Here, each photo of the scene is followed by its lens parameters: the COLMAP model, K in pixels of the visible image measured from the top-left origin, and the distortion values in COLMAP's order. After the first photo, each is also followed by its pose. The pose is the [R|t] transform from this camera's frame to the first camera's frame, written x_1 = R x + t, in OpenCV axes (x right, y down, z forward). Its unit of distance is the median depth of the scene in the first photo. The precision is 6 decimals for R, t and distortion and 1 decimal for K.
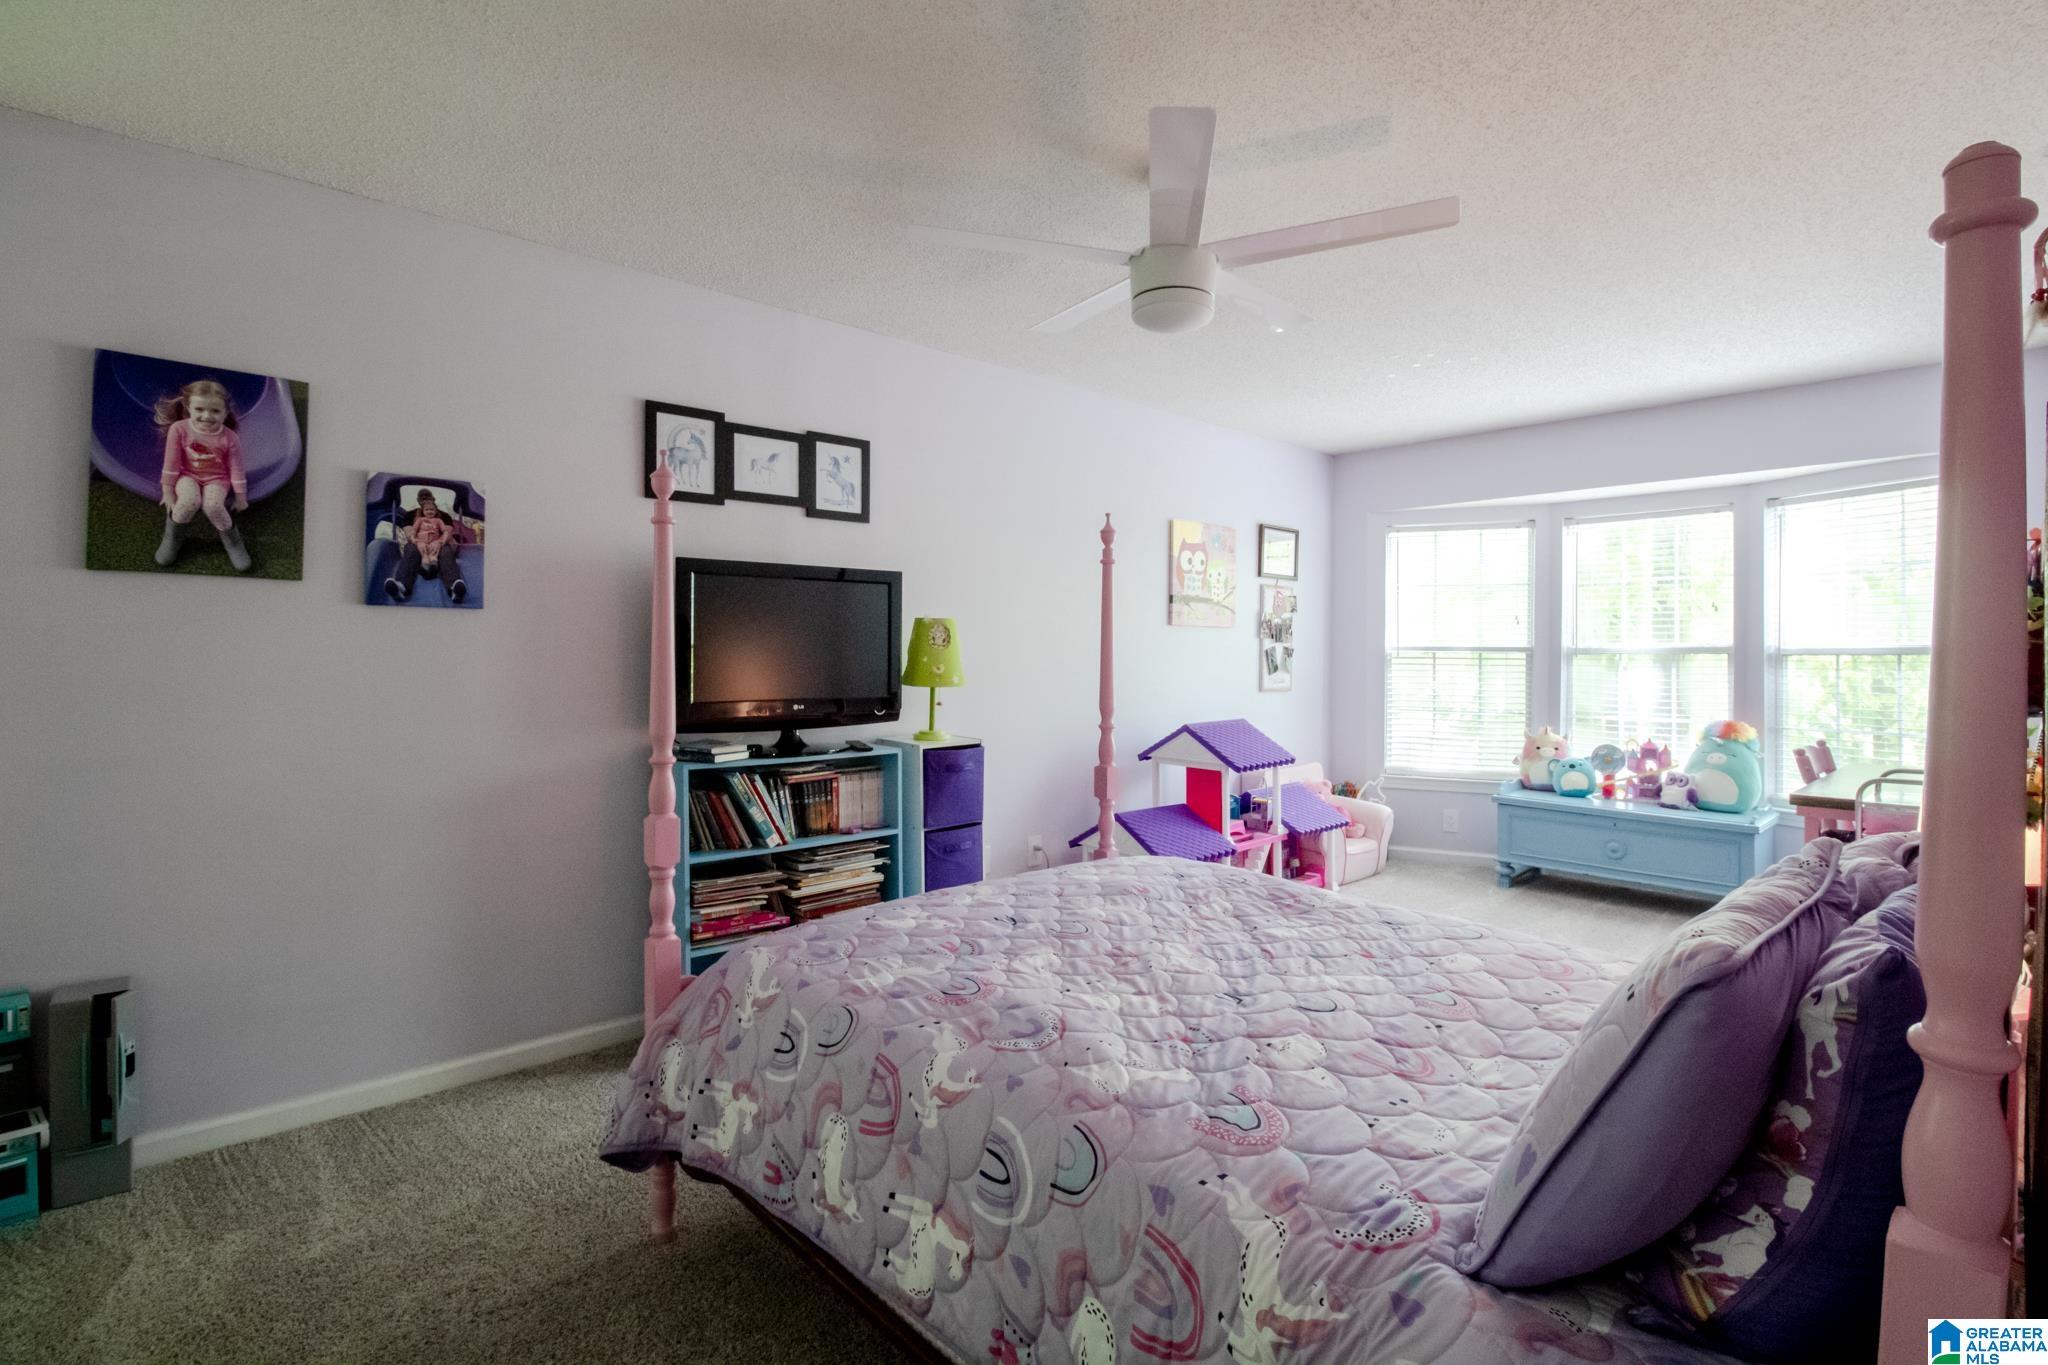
lens RADIAL K [[962.3, 0, 1023.7], [0, 962.3, 656.1], [0, 0, 1]] dist [0.009611, -0.014778]
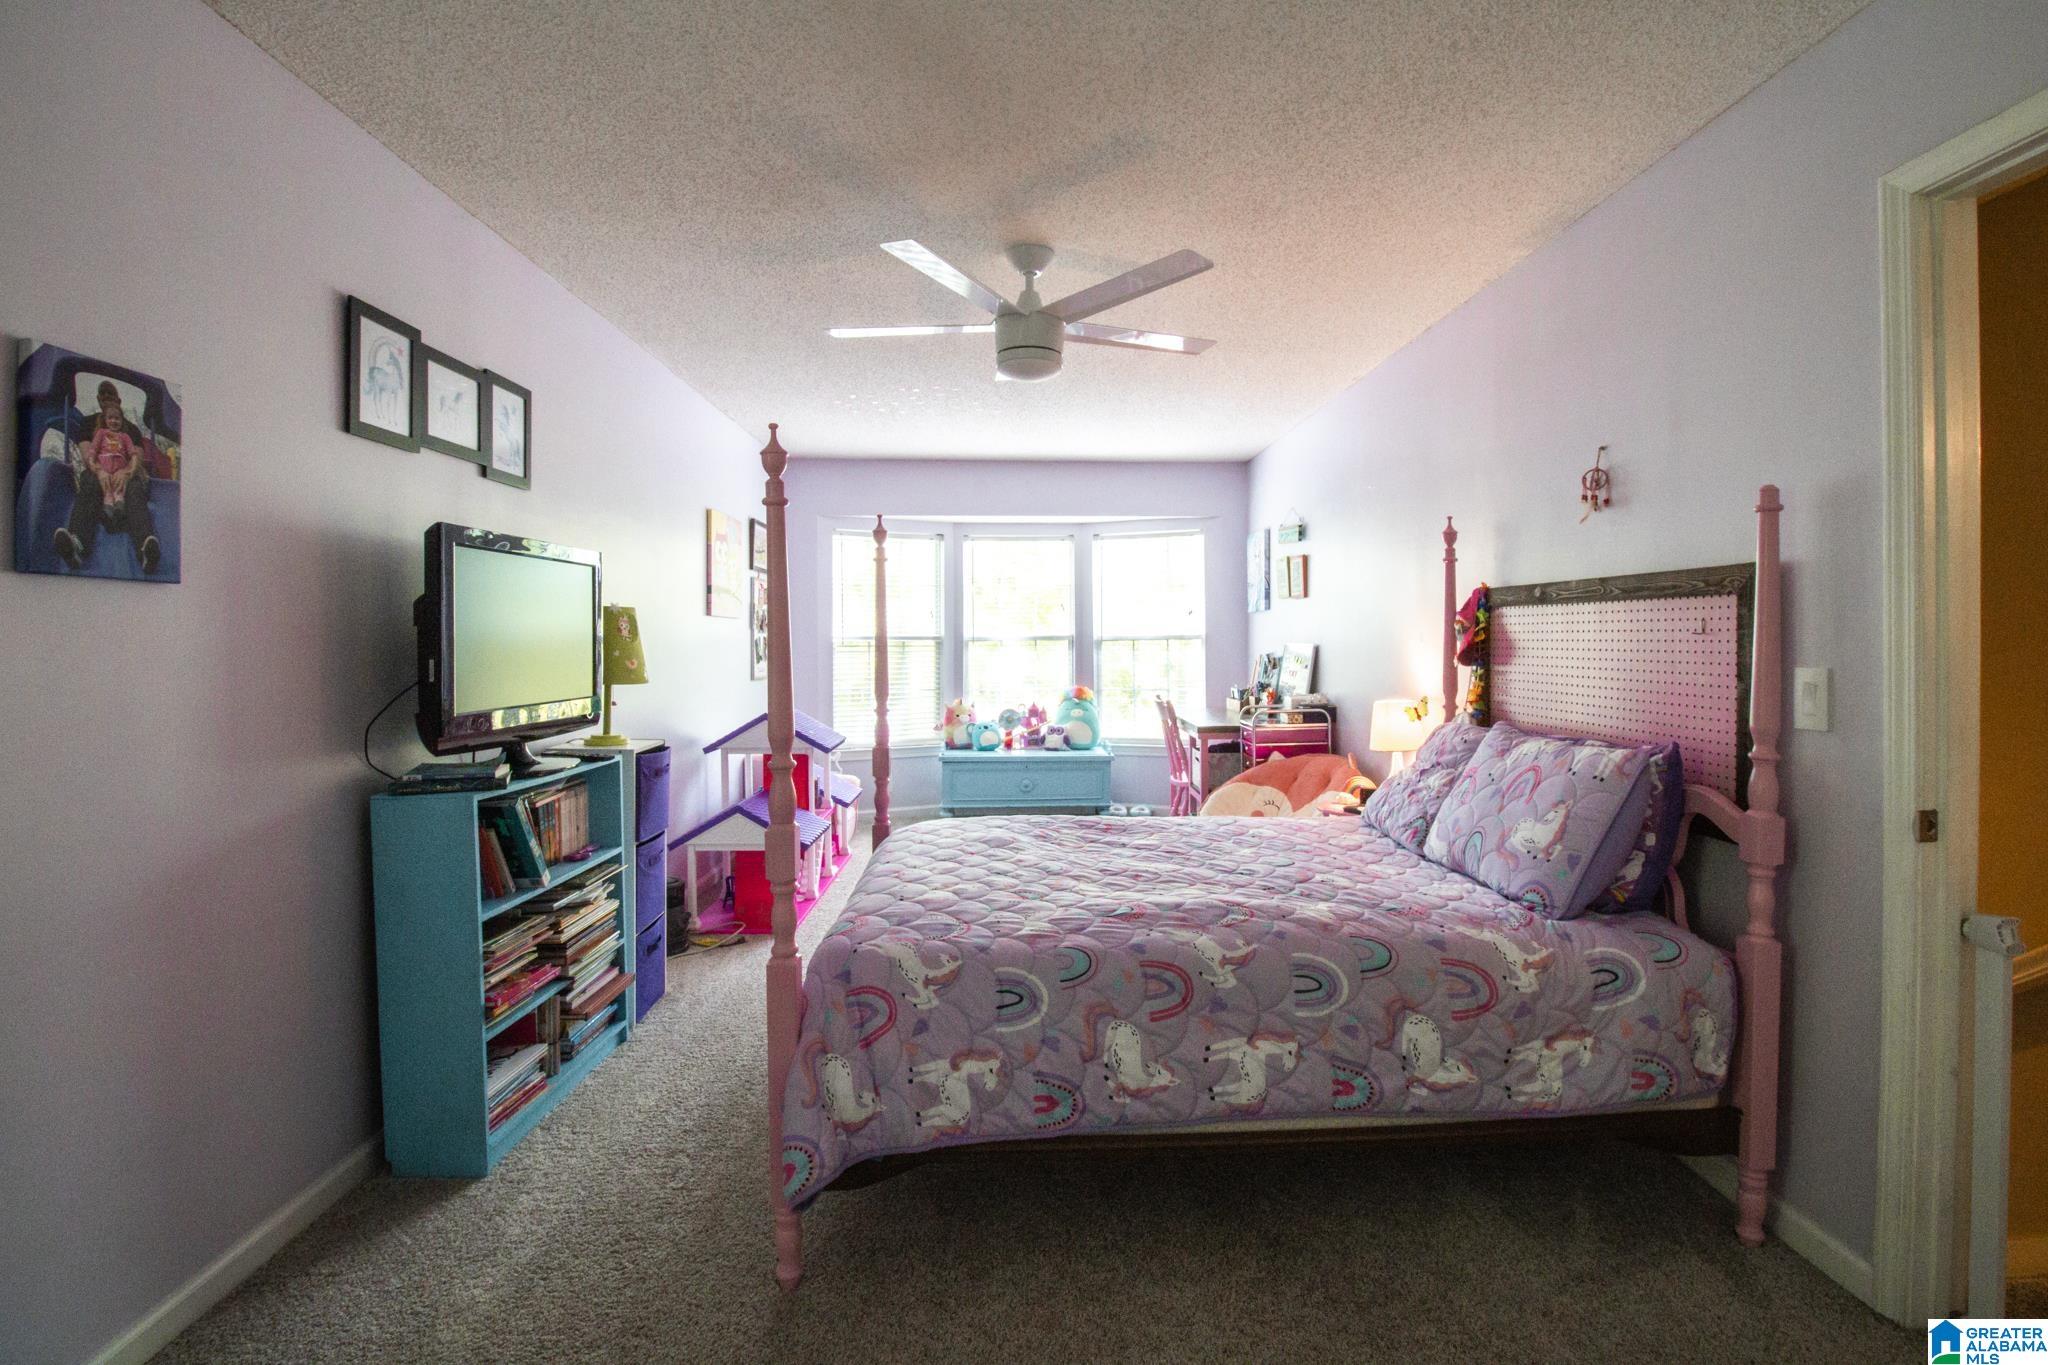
lens RADIAL K [[989.1, 0, 1037.1], [0, 989.1, 648.8], [0, 0, 1]] dist [0.013662, -0.015111]
pose [[0.640161, -0.014747, 0.768099, -0.698675], [0.011943, 0.999886, 0.009244, -0.005844], [-0.768148, 0.003255, 0.640264, 0.155605]]
